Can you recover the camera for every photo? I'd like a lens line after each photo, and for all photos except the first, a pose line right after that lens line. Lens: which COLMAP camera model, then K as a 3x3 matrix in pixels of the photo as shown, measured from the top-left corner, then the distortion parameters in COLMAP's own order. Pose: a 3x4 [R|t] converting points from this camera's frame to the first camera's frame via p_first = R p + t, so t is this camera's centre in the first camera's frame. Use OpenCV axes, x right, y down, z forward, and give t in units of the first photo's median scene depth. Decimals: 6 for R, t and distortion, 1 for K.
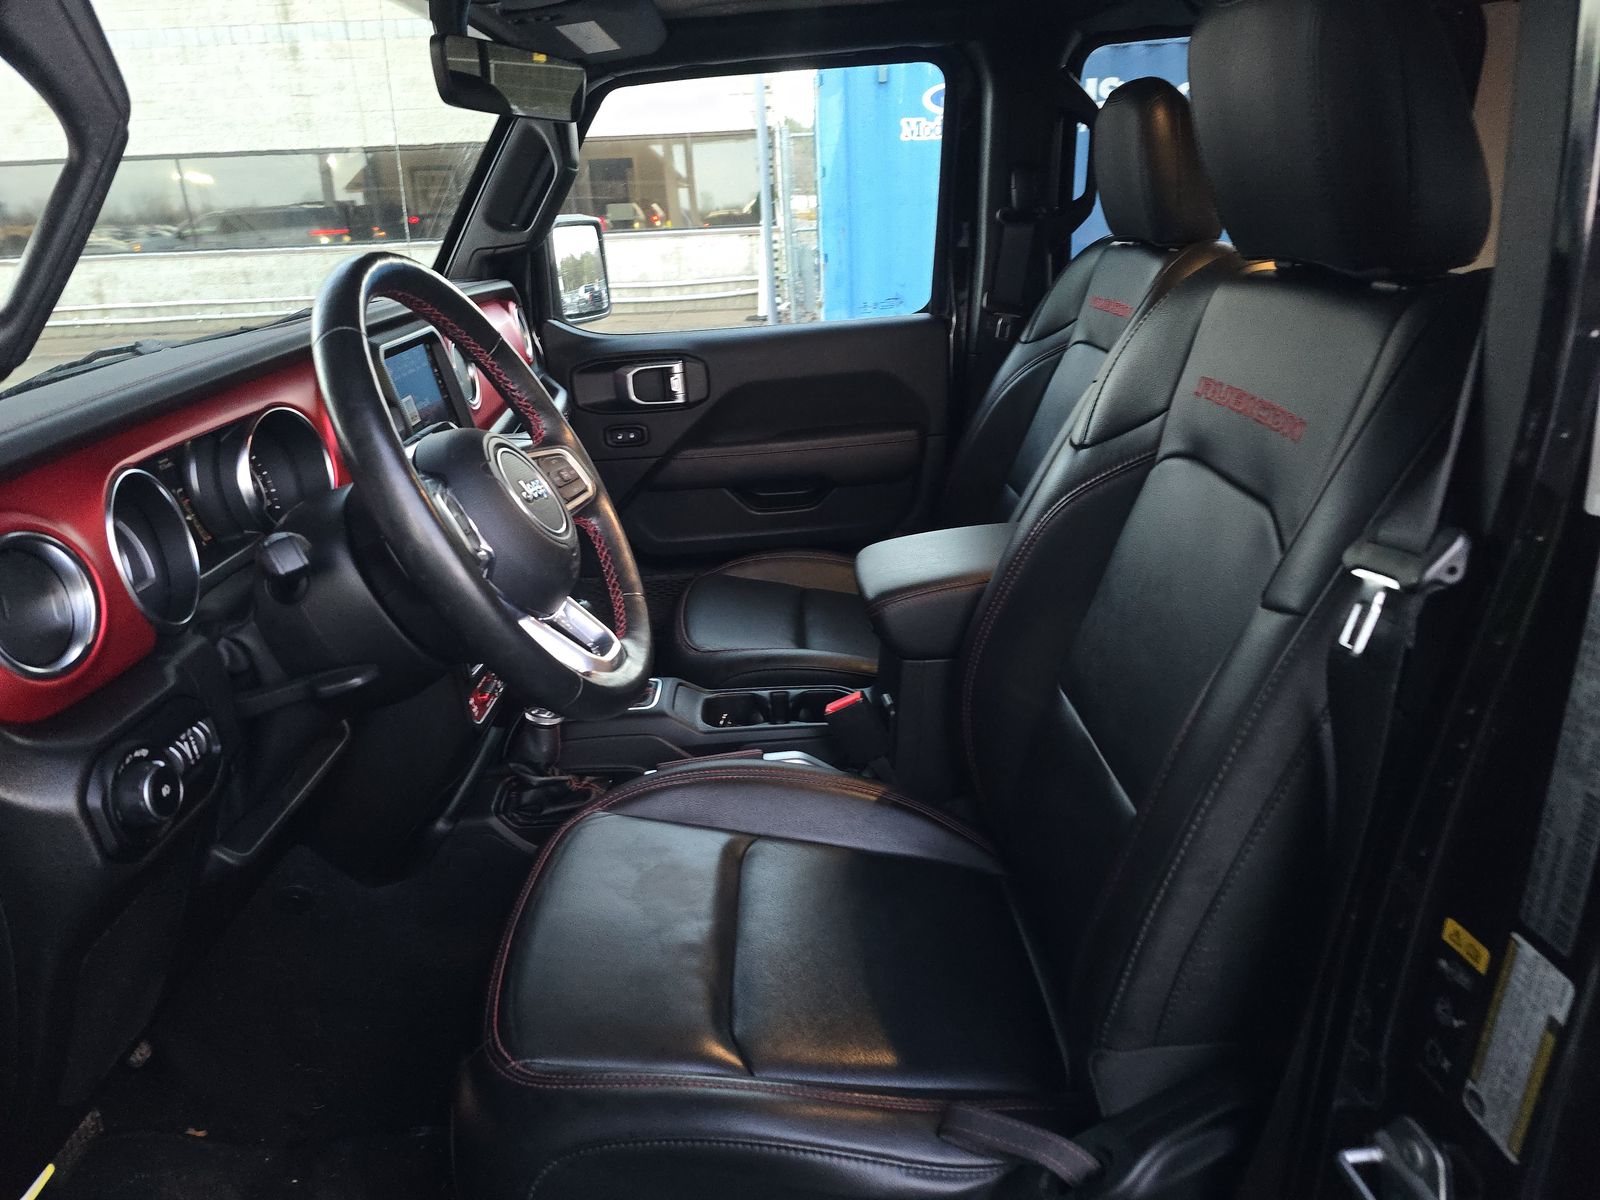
lens RADIAL K [[1100.1, 0, 793.3], [0, 1100.1, 609.6], [0, 0, 1]] dist [0.067525, -0.049432]
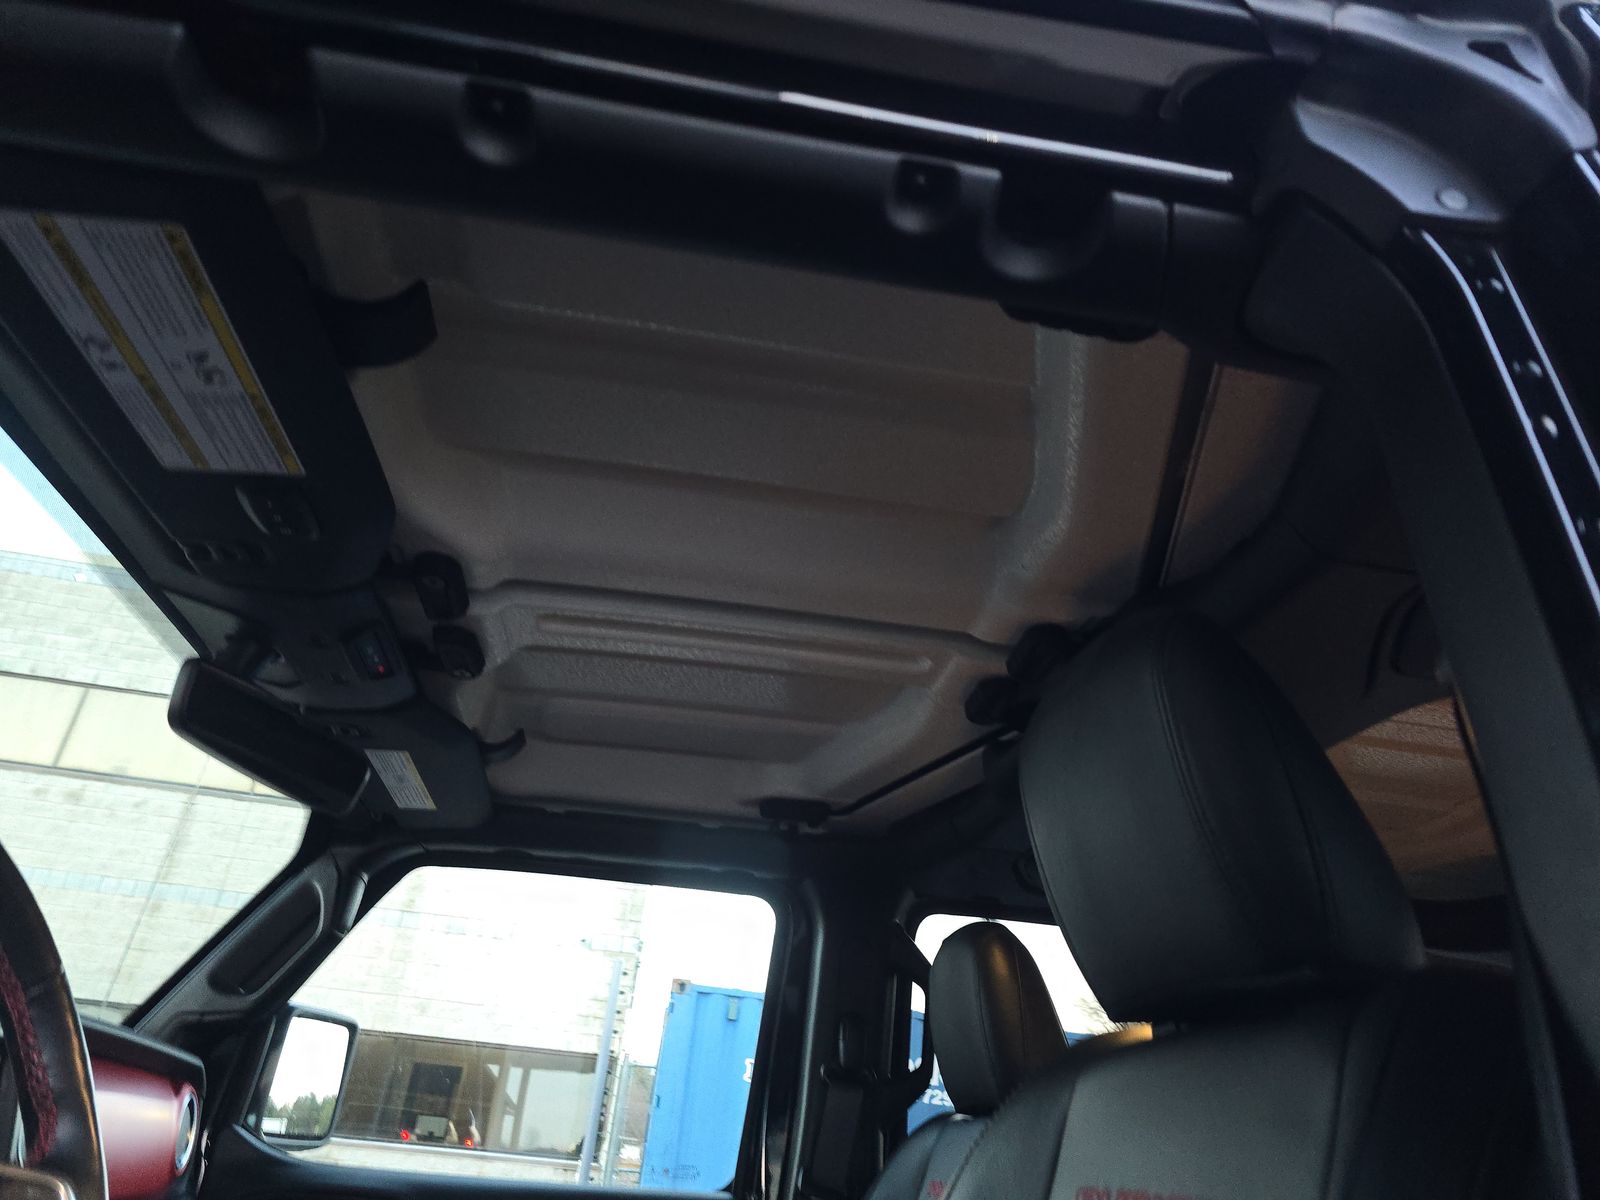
lens RADIAL K [[1100.1, 0, 789.4], [0, 1100.1, 598.4], [0, 0, 1]] dist [0.067525, -0.049432]
pose [[0.981745, 0.184996, 0.044189, 0.054686], [-0.091172, 0.661618, -0.744278, 0.040389], [-0.166925, 0.726662, 0.666407, 0.172403]]
